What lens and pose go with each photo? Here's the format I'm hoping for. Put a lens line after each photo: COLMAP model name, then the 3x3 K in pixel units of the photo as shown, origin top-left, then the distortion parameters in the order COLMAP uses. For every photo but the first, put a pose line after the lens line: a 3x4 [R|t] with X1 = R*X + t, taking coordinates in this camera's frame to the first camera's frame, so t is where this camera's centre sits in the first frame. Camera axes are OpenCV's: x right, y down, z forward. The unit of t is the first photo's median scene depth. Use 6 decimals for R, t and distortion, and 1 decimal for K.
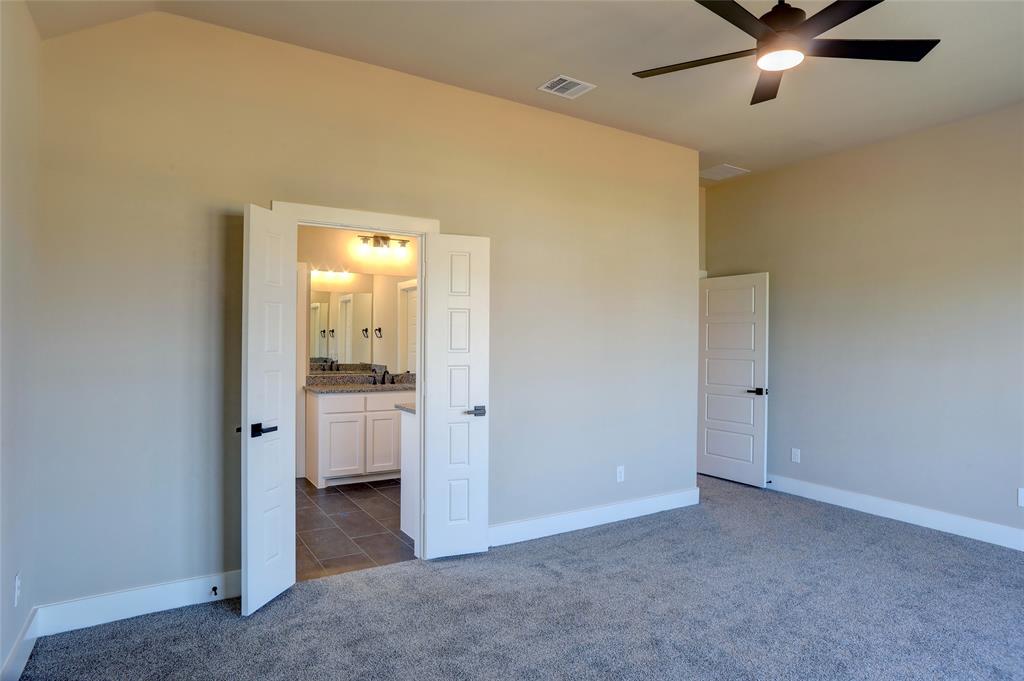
lens RADIAL K [[582.8, 0, 509.2], [0, 582.8, 335.2], [0, 0, 1]] dist [-0.079113, 0.056204]
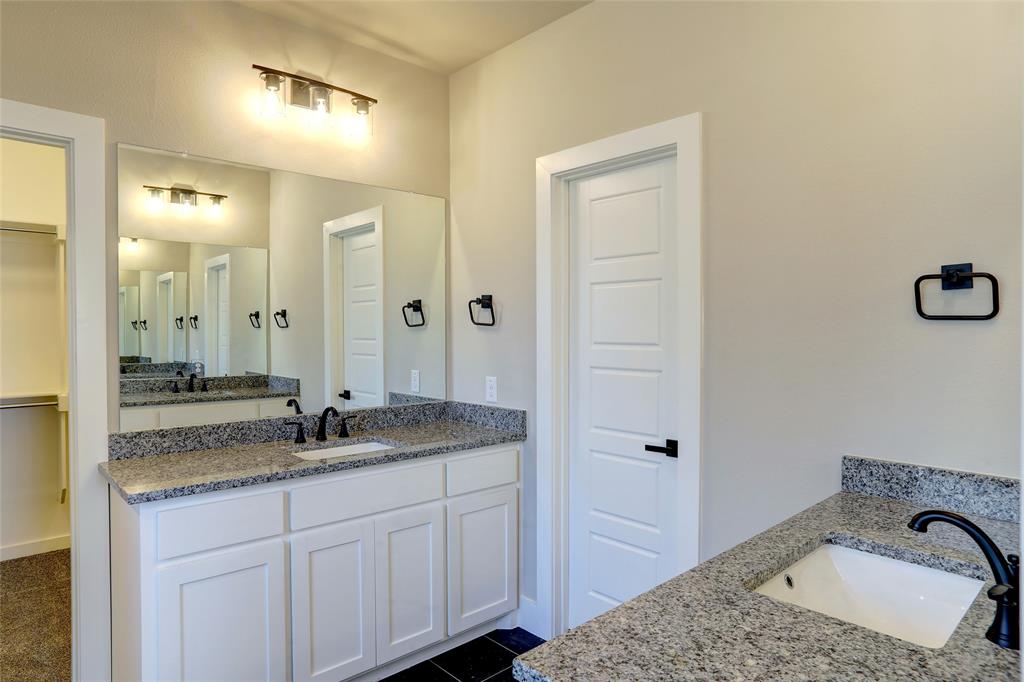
lens RADIAL K [[582.8, 0, 509.2], [0, 582.8, 335.7], [0, 0, 1]] dist [-0.079113, 0.056204]
pose [[0.980296, -0.014578, 0.196994, -0.125649], [0.010936, 0.999749, 0.019562, 0.003700], [-0.197230, -0.017022, 0.980209, 0.434374]]
